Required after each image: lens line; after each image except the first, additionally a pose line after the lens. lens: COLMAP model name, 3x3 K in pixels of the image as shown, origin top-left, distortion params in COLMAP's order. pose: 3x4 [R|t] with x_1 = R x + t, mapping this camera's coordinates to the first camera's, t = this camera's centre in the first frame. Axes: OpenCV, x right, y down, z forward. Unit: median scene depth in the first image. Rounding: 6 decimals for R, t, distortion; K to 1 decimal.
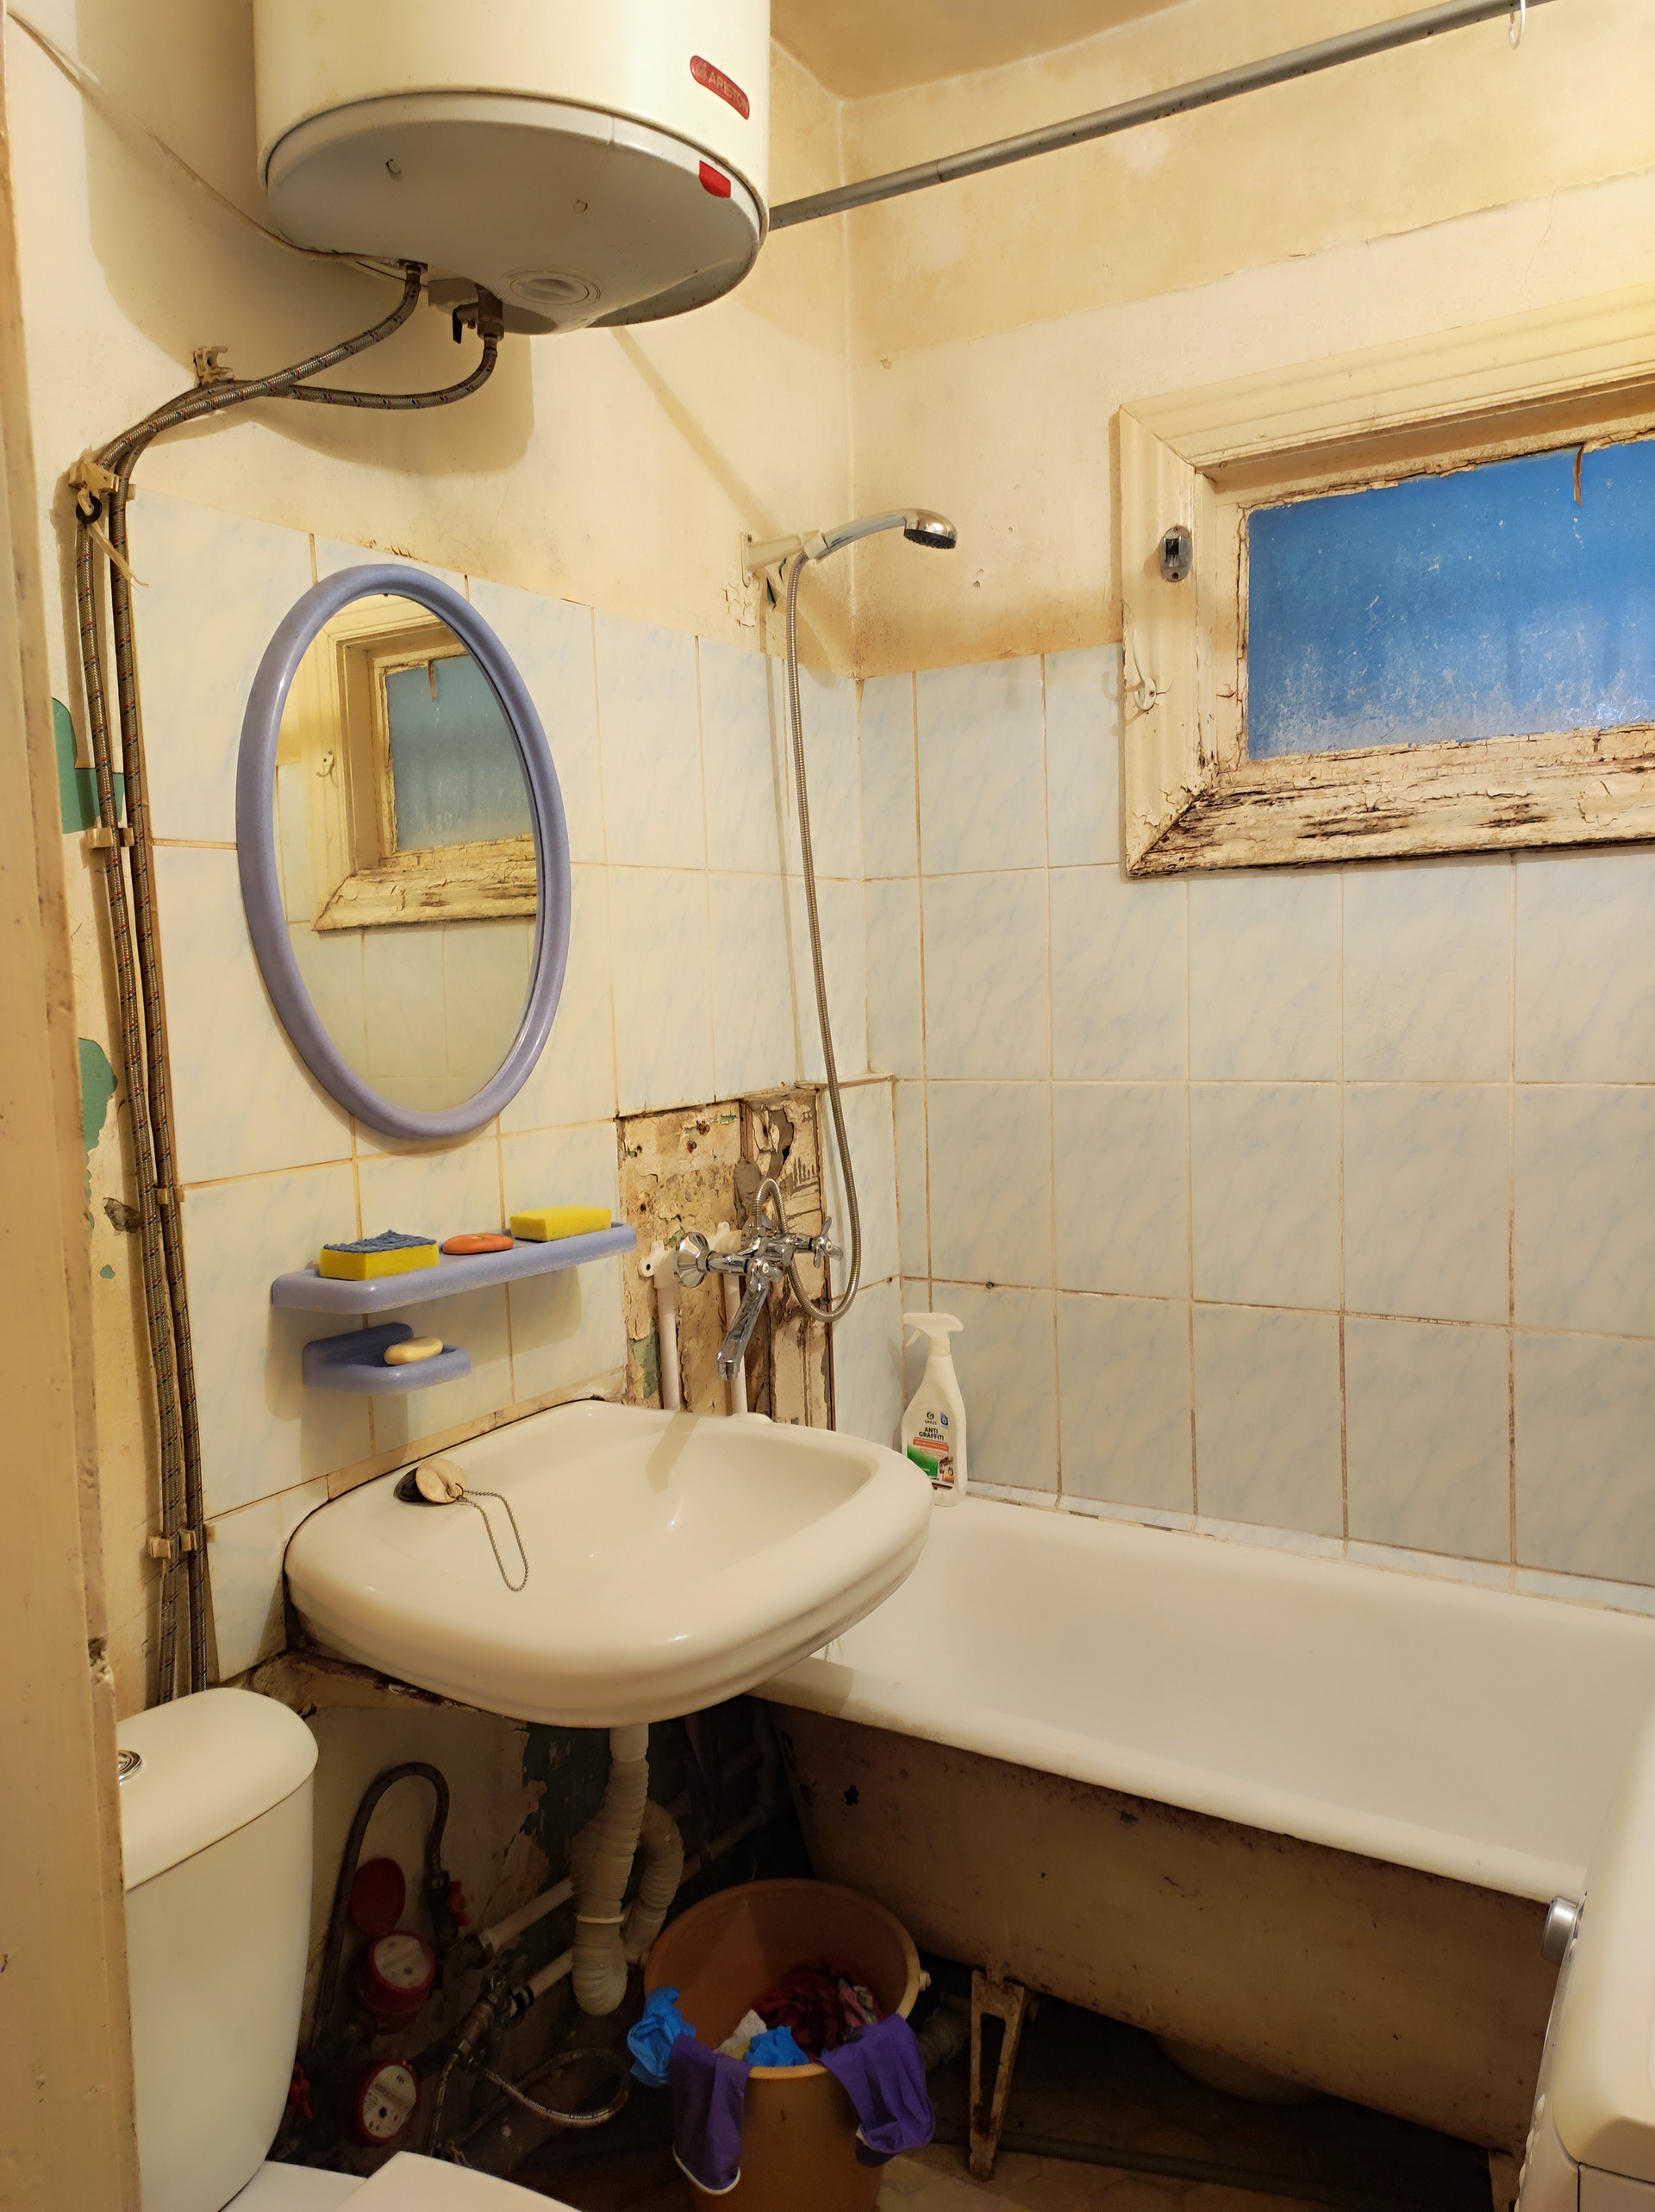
lens RADIAL K [[1637.5, 0, 827.5], [0, 1637.5, 1106.0], [0, 0, 1]] dist [0.069841, -0.071776]
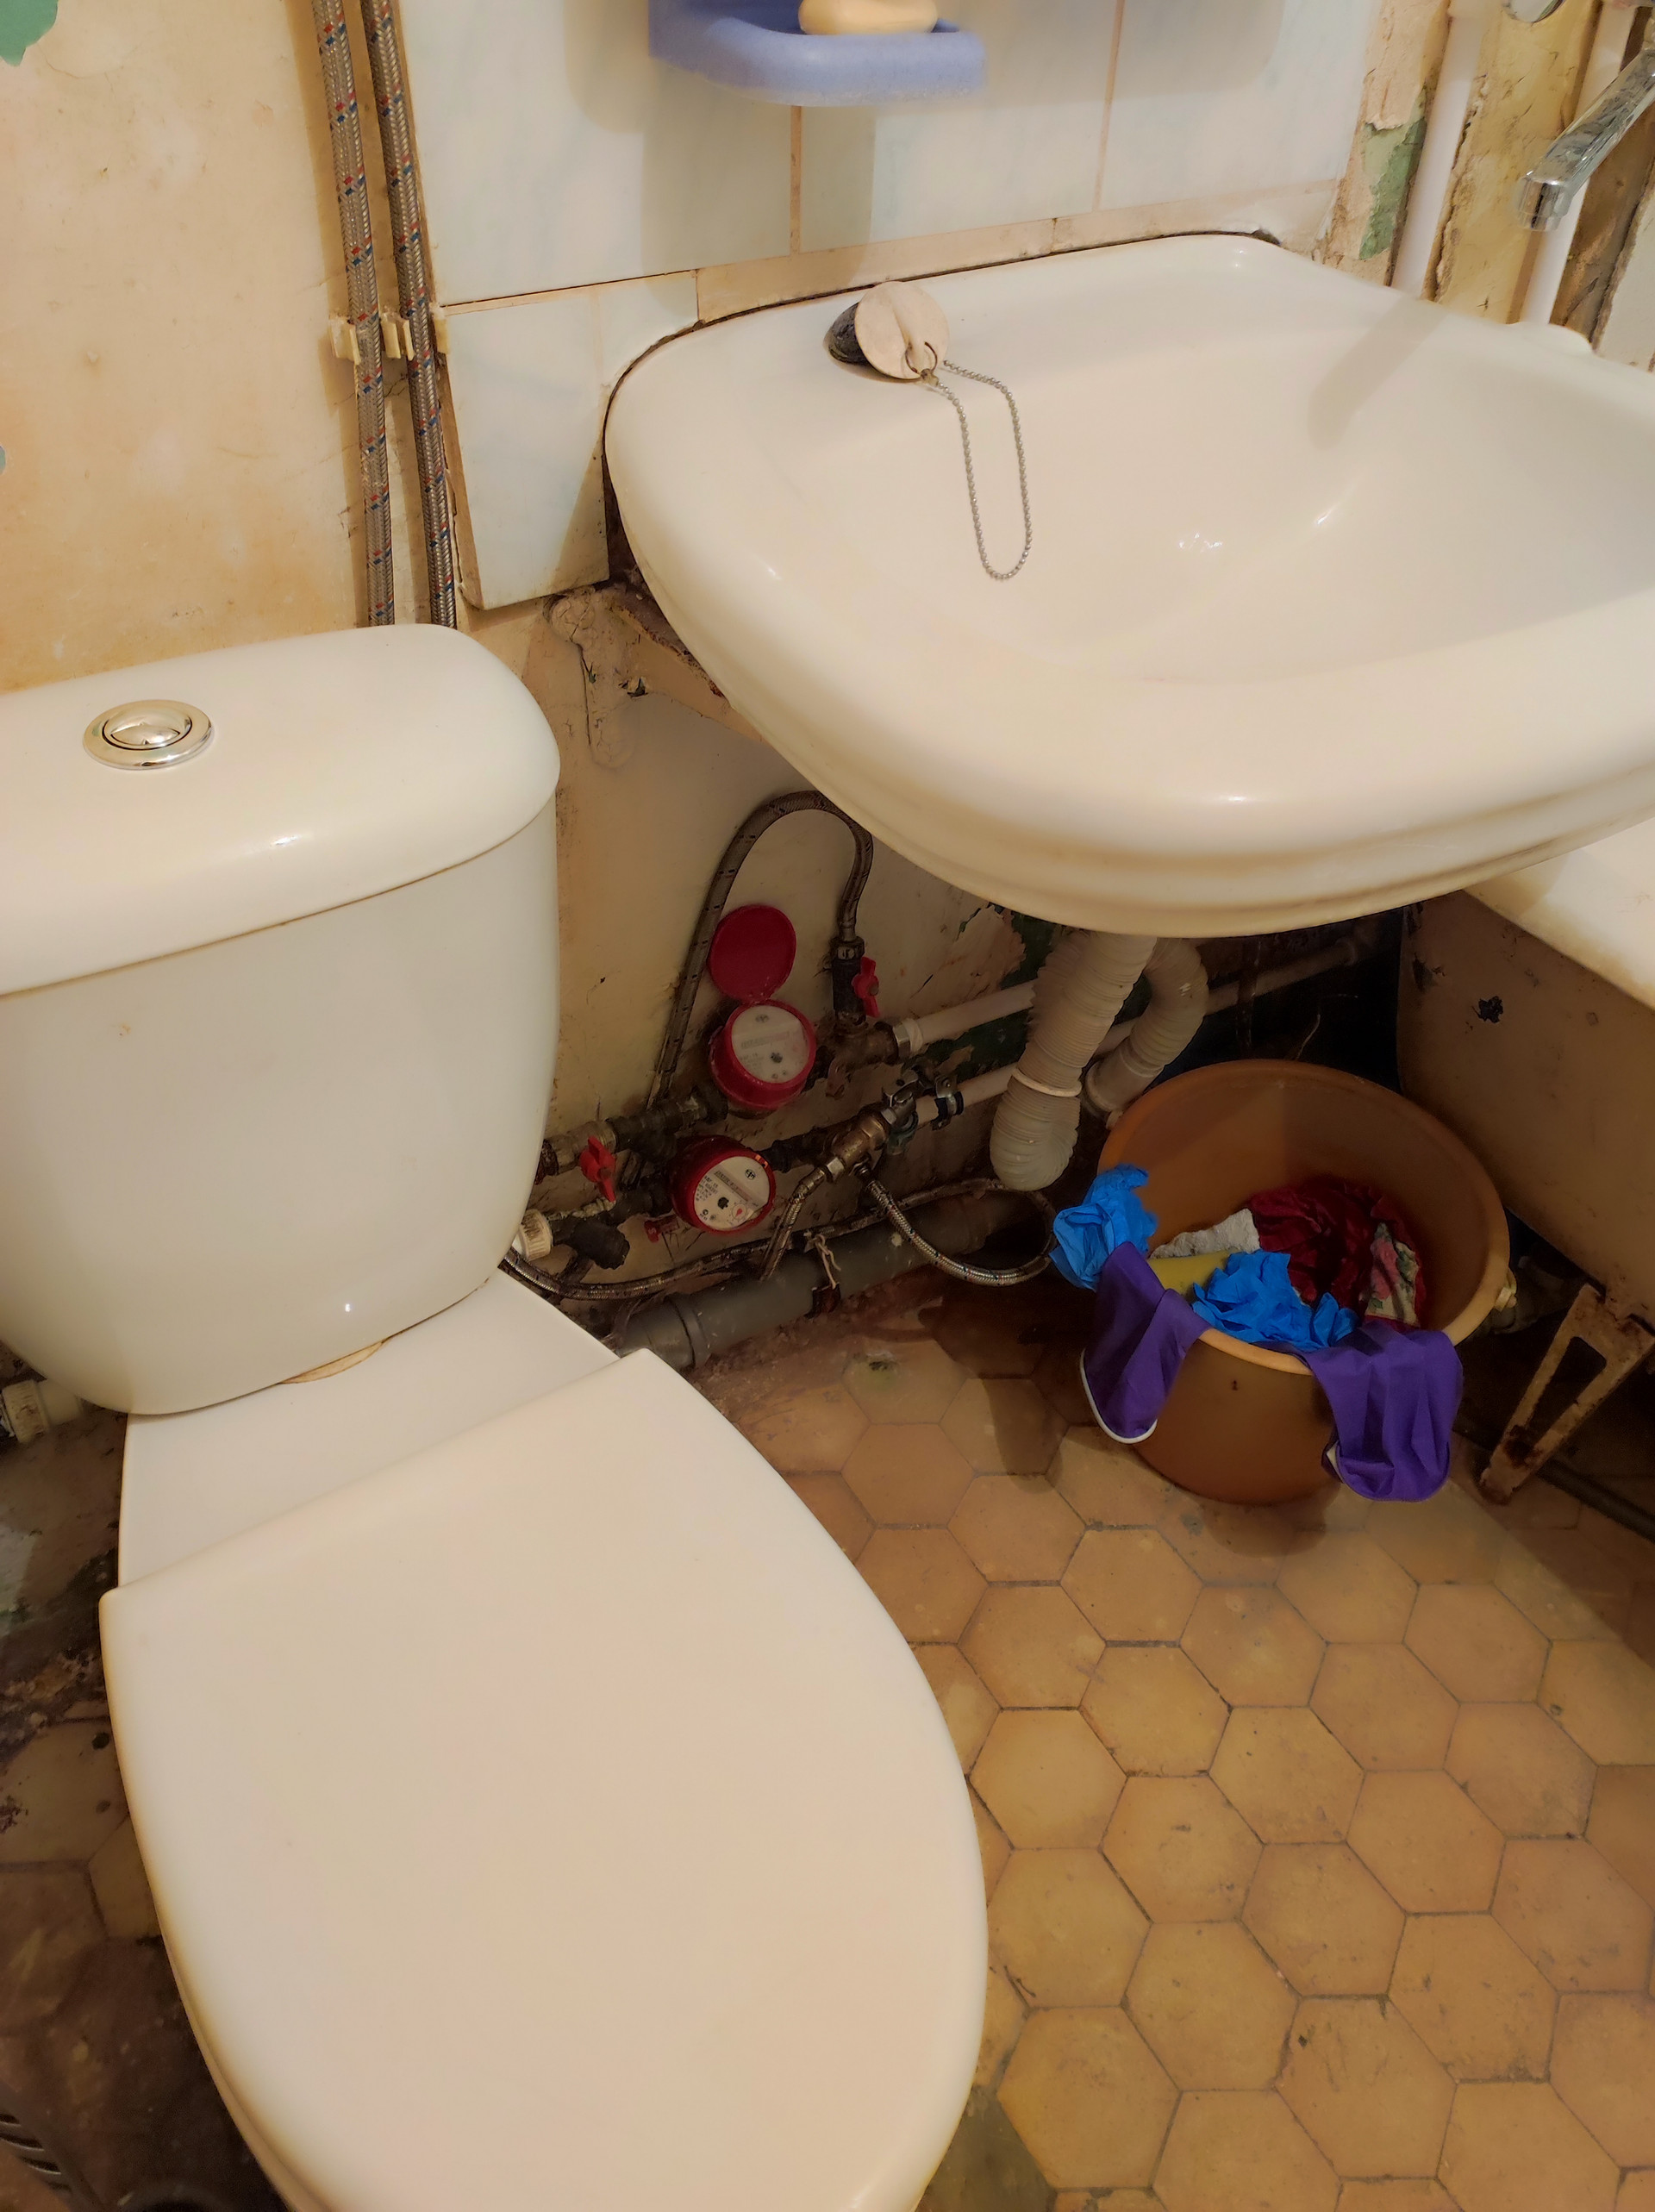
lens RADIAL K [[1637.5, 0, 827.5], [0, 1637.5, 1106.0], [0, 0, 1]] dist [0.069841, -0.071776]
pose [[0.896347, 0.340098, -0.284420, -0.022961], [-0.105321, 0.786499, 0.608545, 0.099248], [0.430661, -0.515513, 0.740795, 0.455413]]
